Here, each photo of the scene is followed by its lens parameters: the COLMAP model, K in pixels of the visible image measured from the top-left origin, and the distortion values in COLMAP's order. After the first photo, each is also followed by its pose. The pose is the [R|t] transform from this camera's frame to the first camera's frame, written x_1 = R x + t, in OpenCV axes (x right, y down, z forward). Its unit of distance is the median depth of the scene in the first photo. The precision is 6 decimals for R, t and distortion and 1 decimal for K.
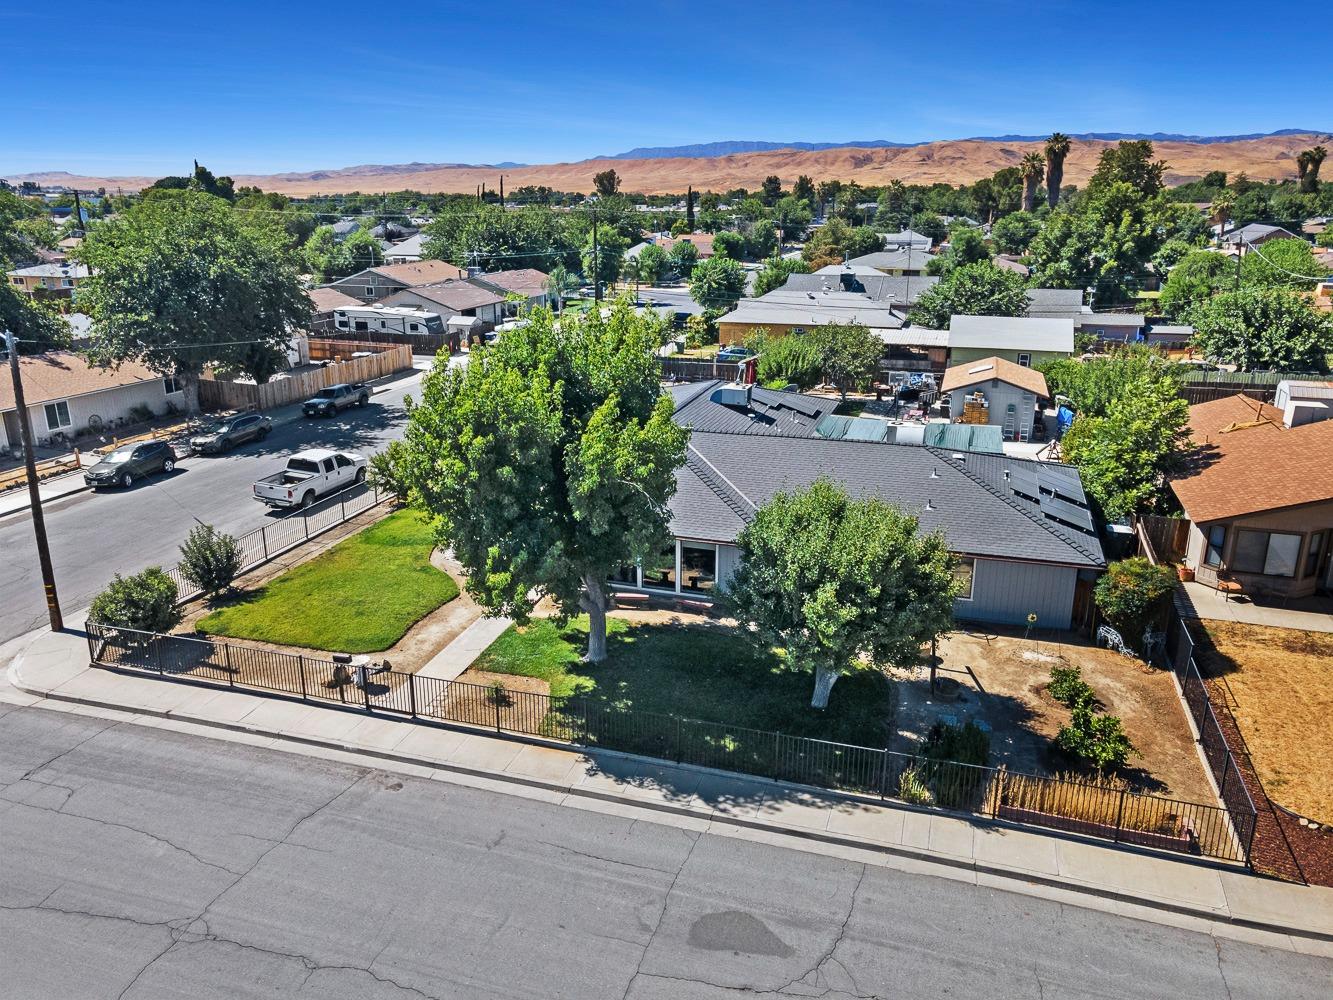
lens RADIAL K [[979.0, 0, 666.5], [0, 979.0, 500.0], [0, 0, 1]] dist [0.005318, 0.063038]
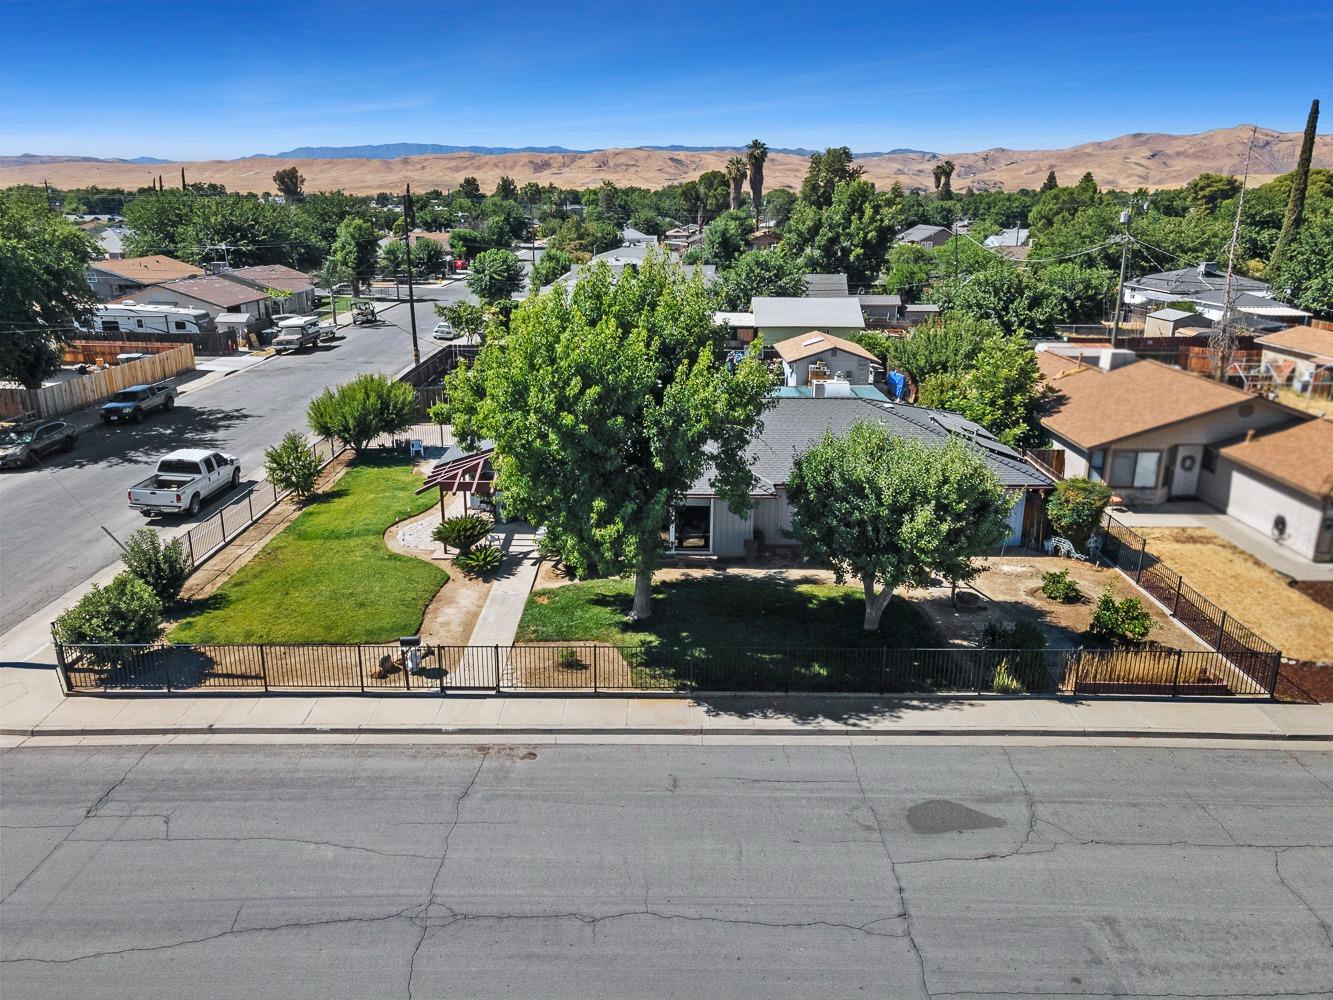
lens RADIAL K [[979.0, 0, 666.5], [0, 979.0, 500.0], [0, 0, 1]] dist [0.005318, 0.063038]
pose [[0.952230, -0.083215, 0.293826, -0.285245], [0.084494, 0.996389, 0.008361, 0.032167], [-0.293460, 0.016865, 0.955822, 0.028184]]
